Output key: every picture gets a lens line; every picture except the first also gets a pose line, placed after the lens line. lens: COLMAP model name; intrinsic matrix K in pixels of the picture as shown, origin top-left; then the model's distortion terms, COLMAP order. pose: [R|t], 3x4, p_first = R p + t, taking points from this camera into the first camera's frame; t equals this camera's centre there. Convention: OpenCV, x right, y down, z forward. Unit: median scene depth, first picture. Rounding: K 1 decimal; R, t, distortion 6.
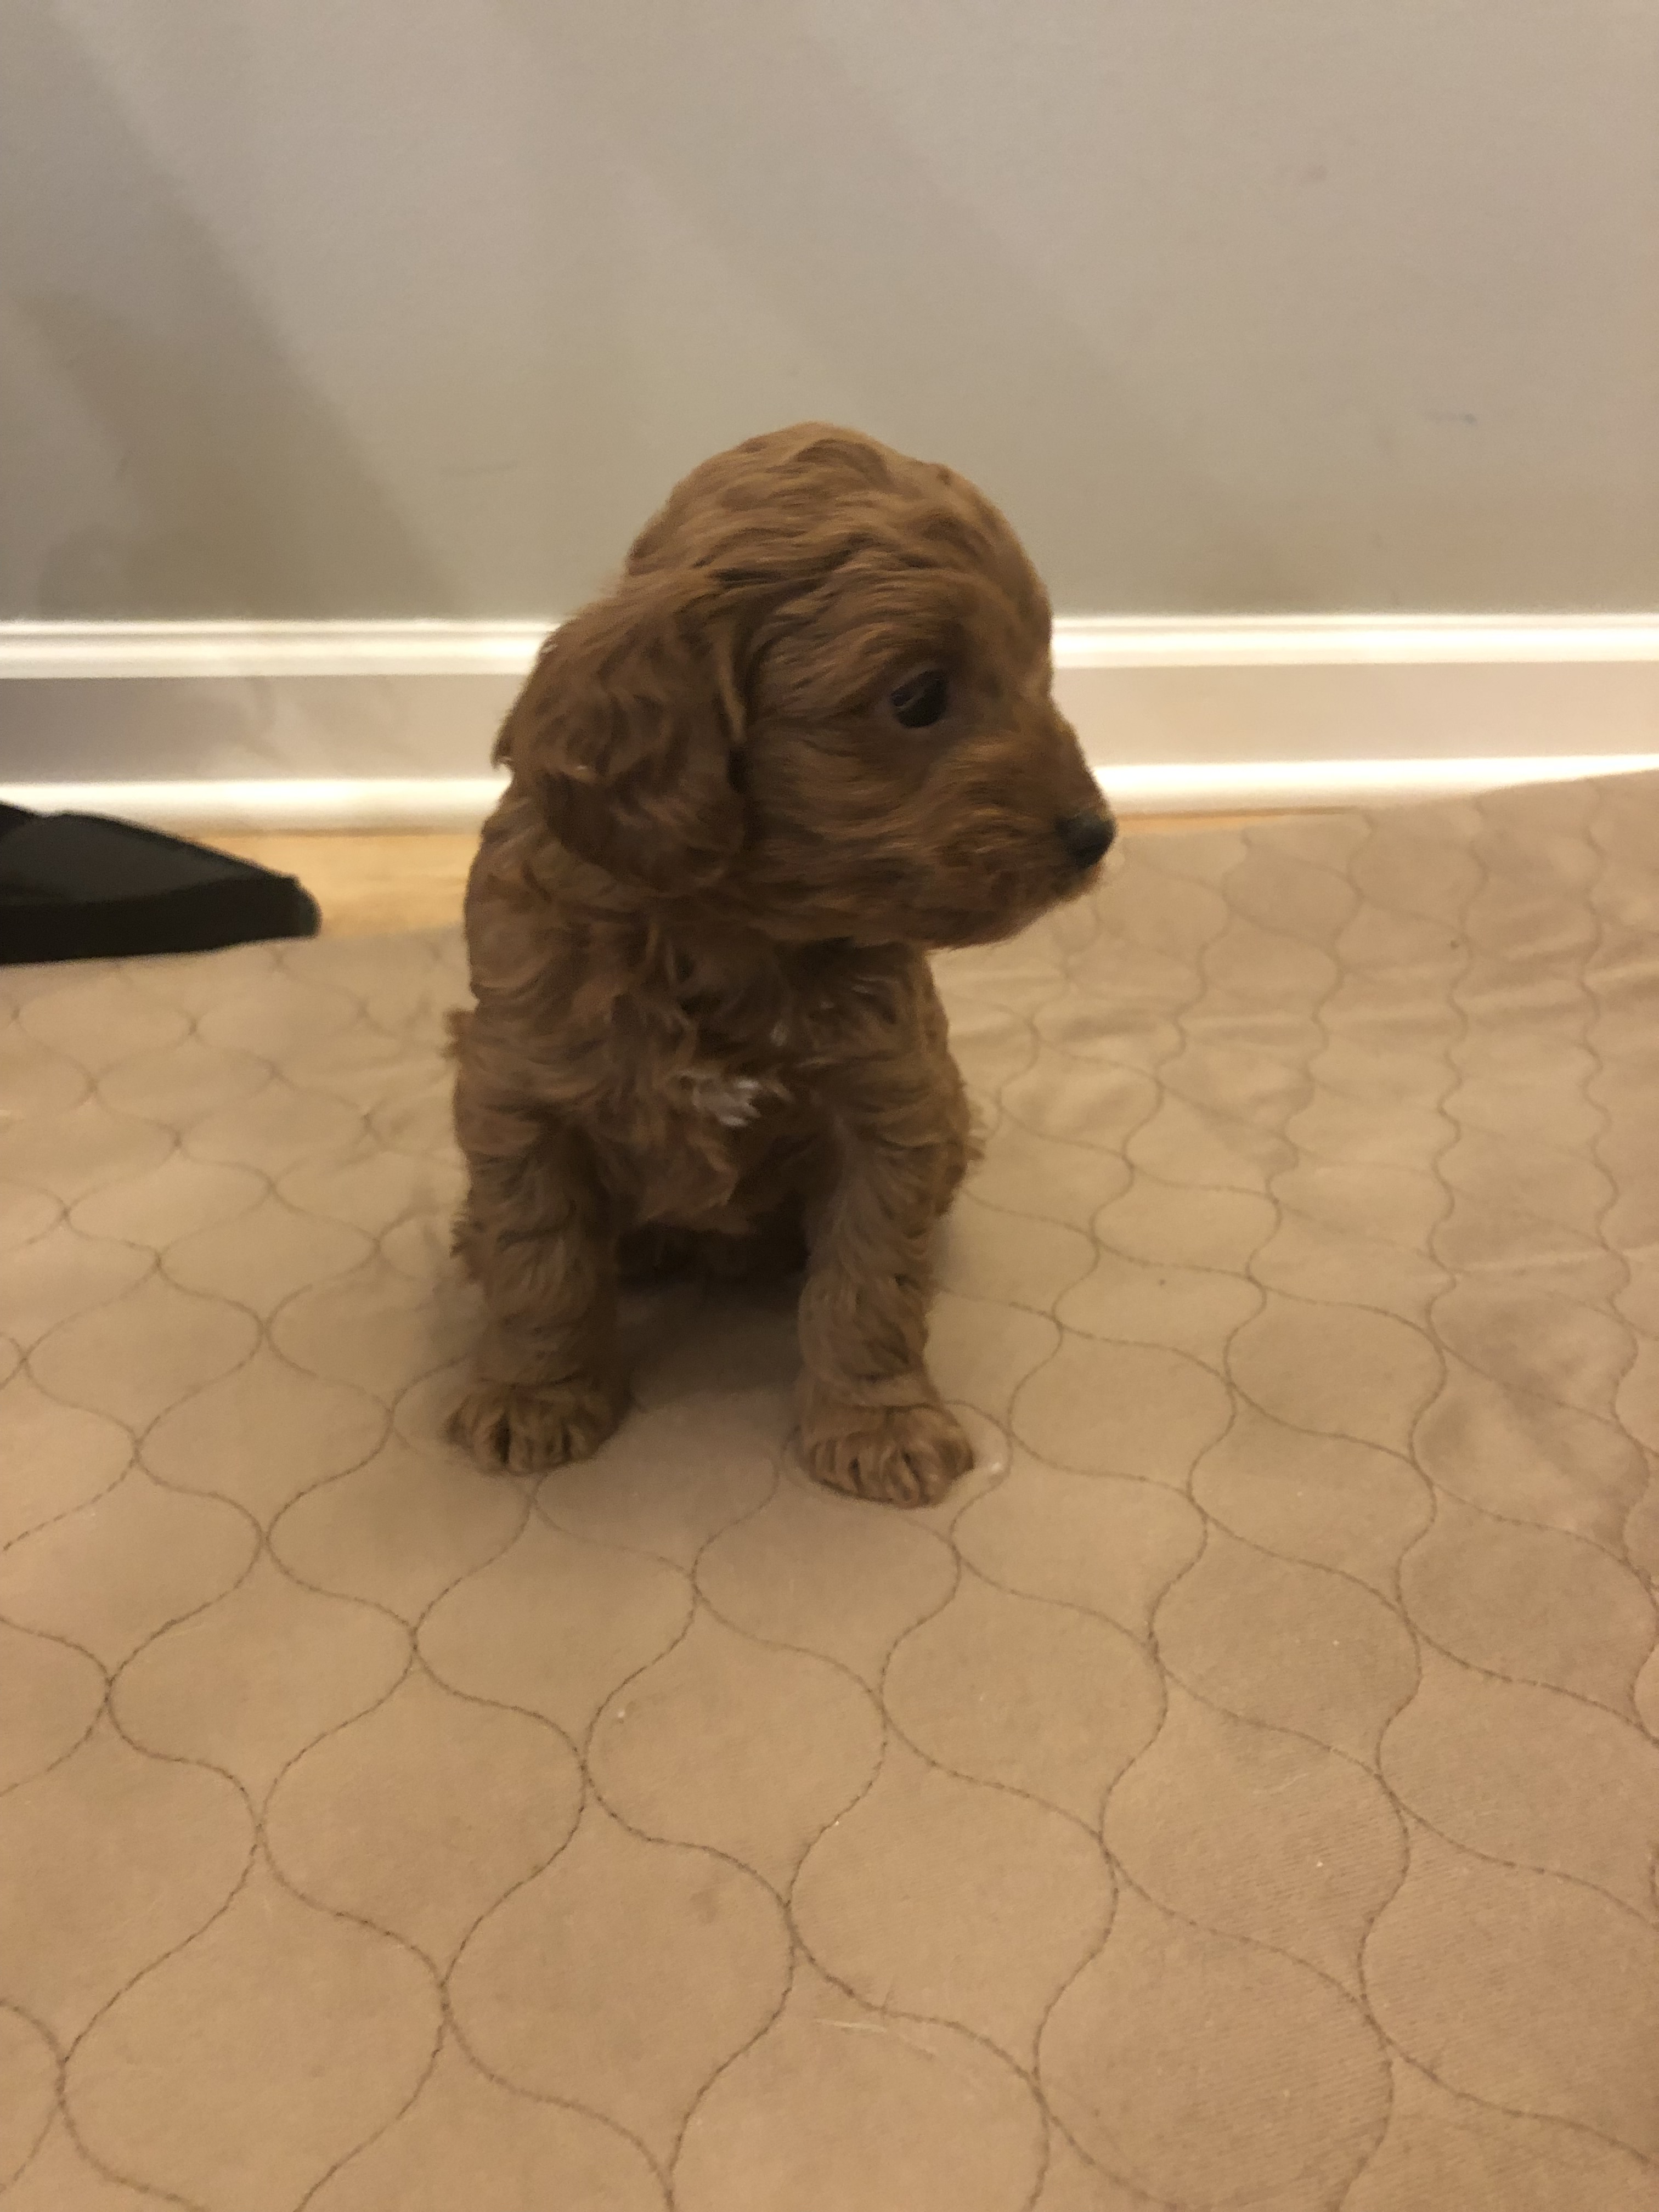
lens RADIAL K [[1824.2, 0, 829.5], [0, 1824.2, 1106.0], [0, 0, 1]] dist [-0.008363, -0.011193]
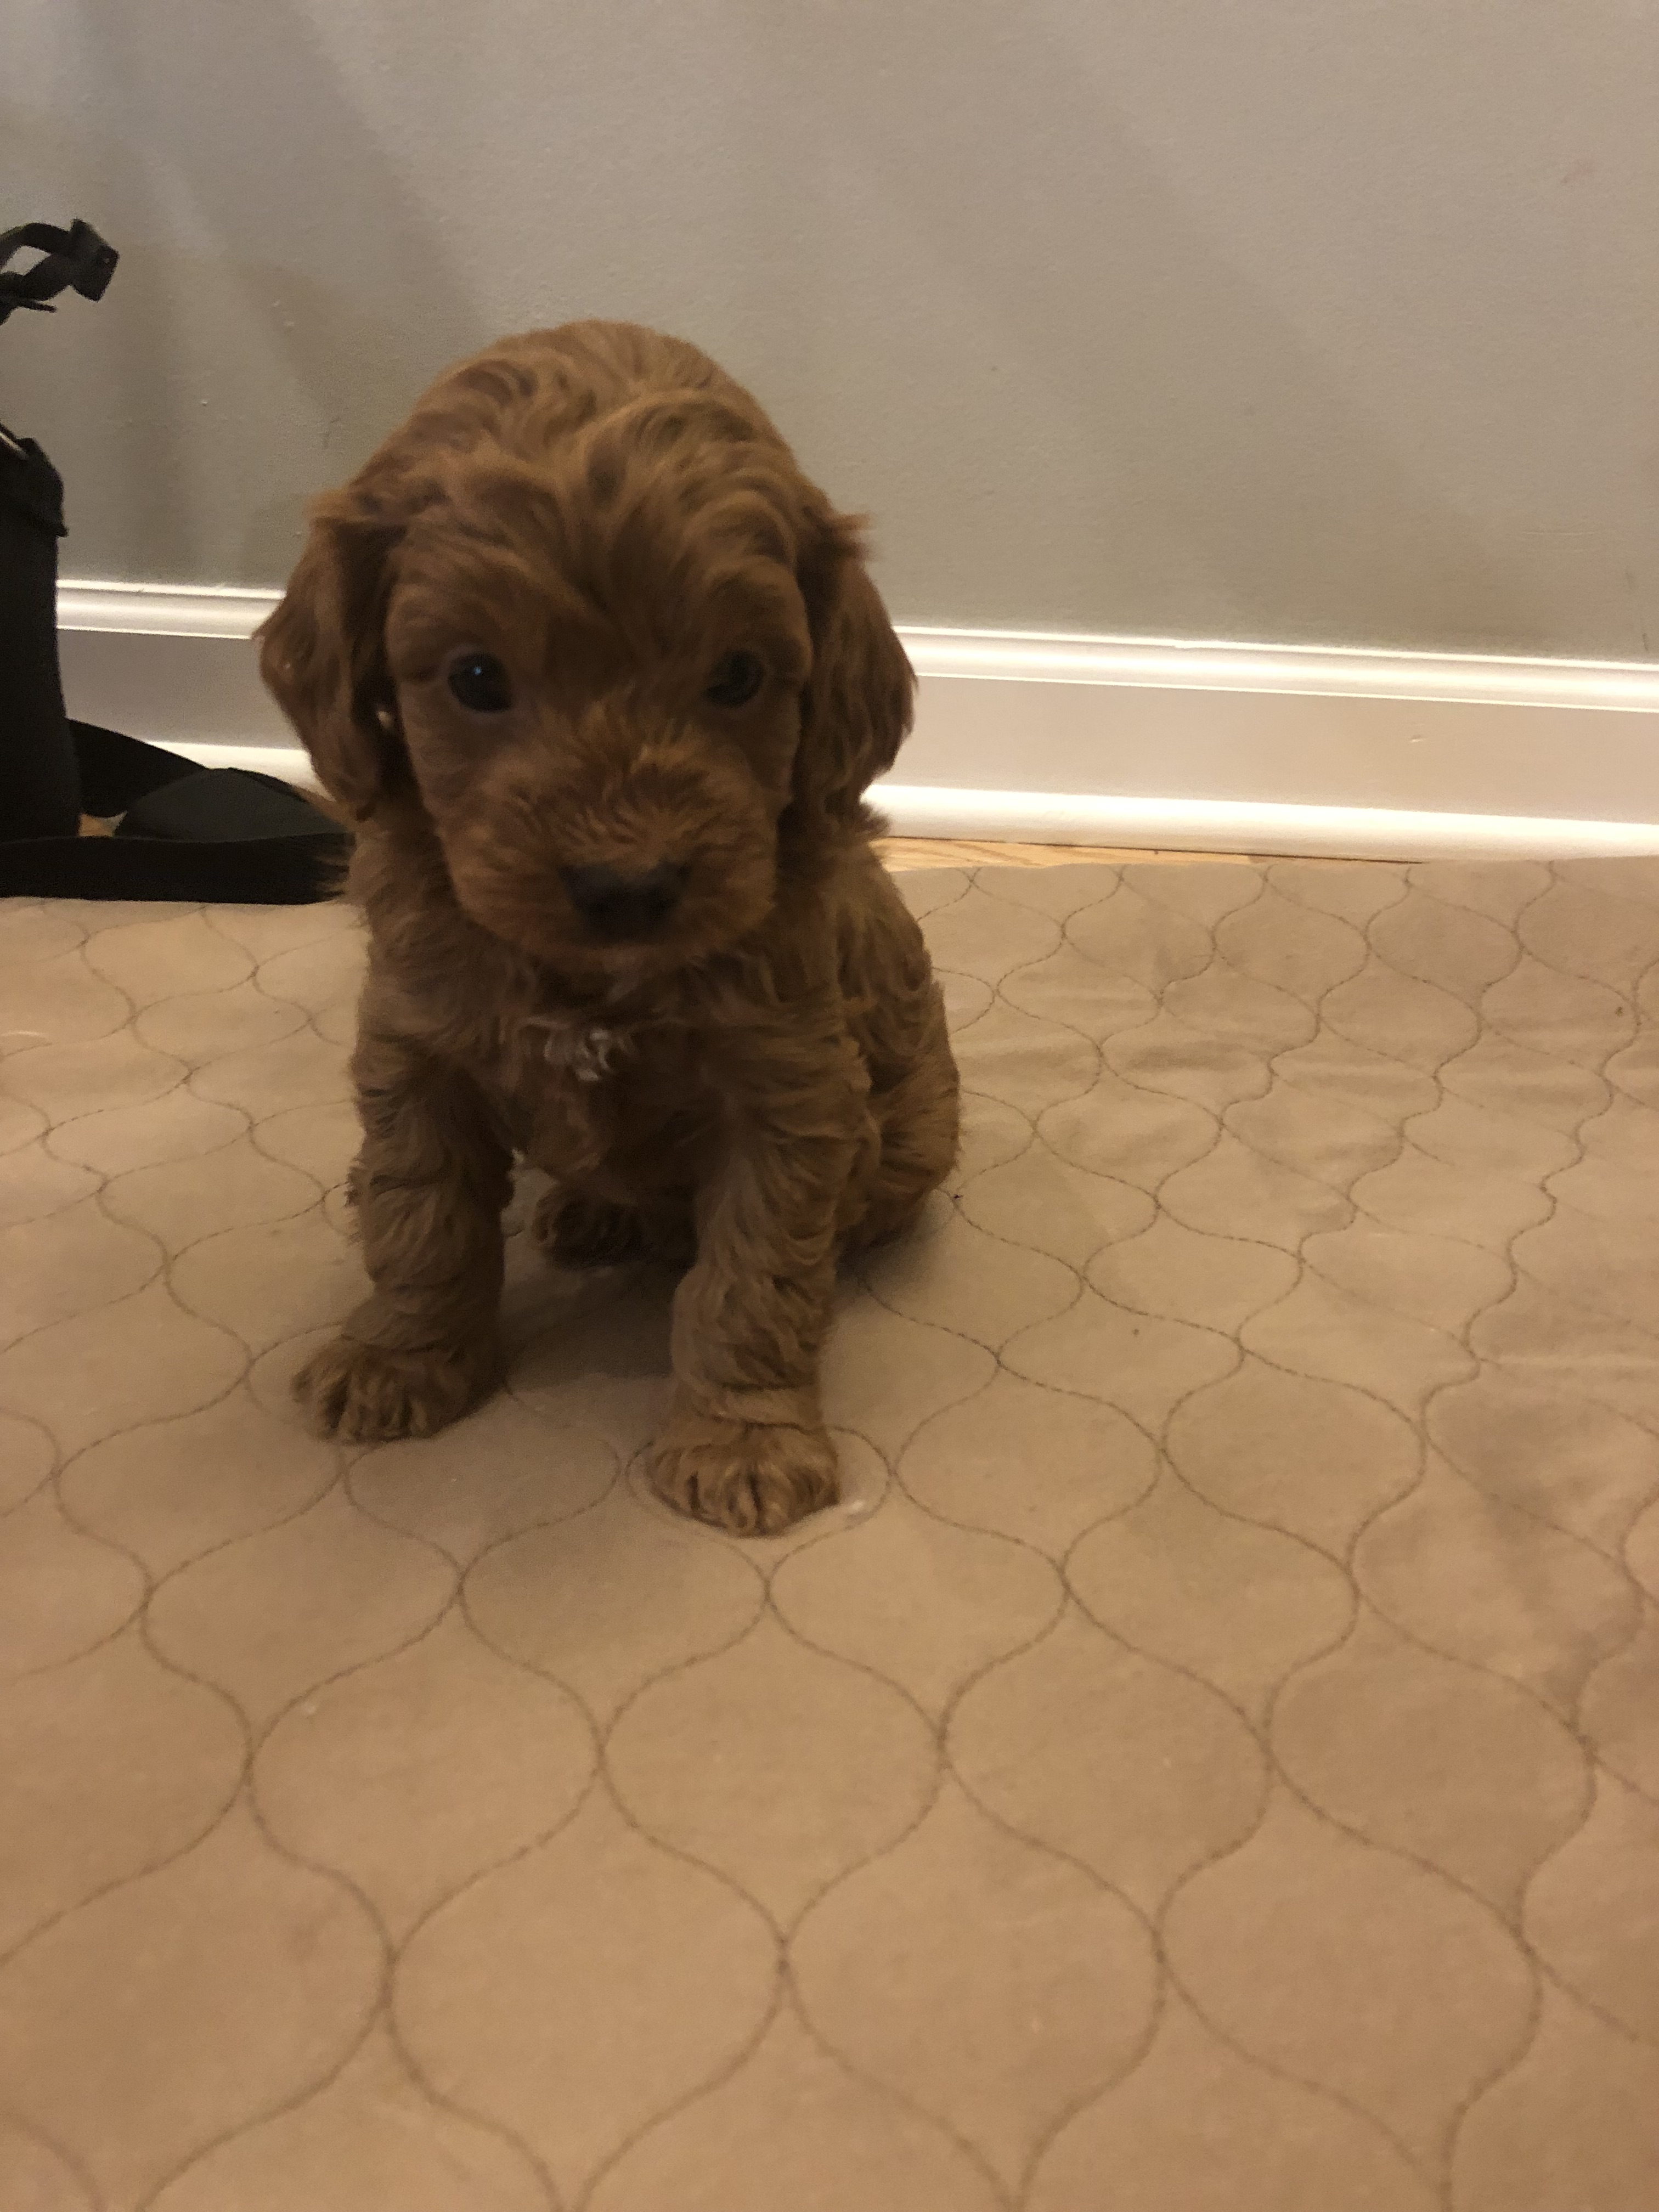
lens RADIAL K [[1819.2, 0, 829.5], [0, 1819.2, 1106.0], [0, 0, 1]] dist [0.002987, 0.002164]
pose [[0.980797, 0.100993, -0.166845, 0.203816], [-0.105269, 0.994299, -0.016962, 0.021487], [0.164181, 0.034200, 0.985837, 0.120193]]
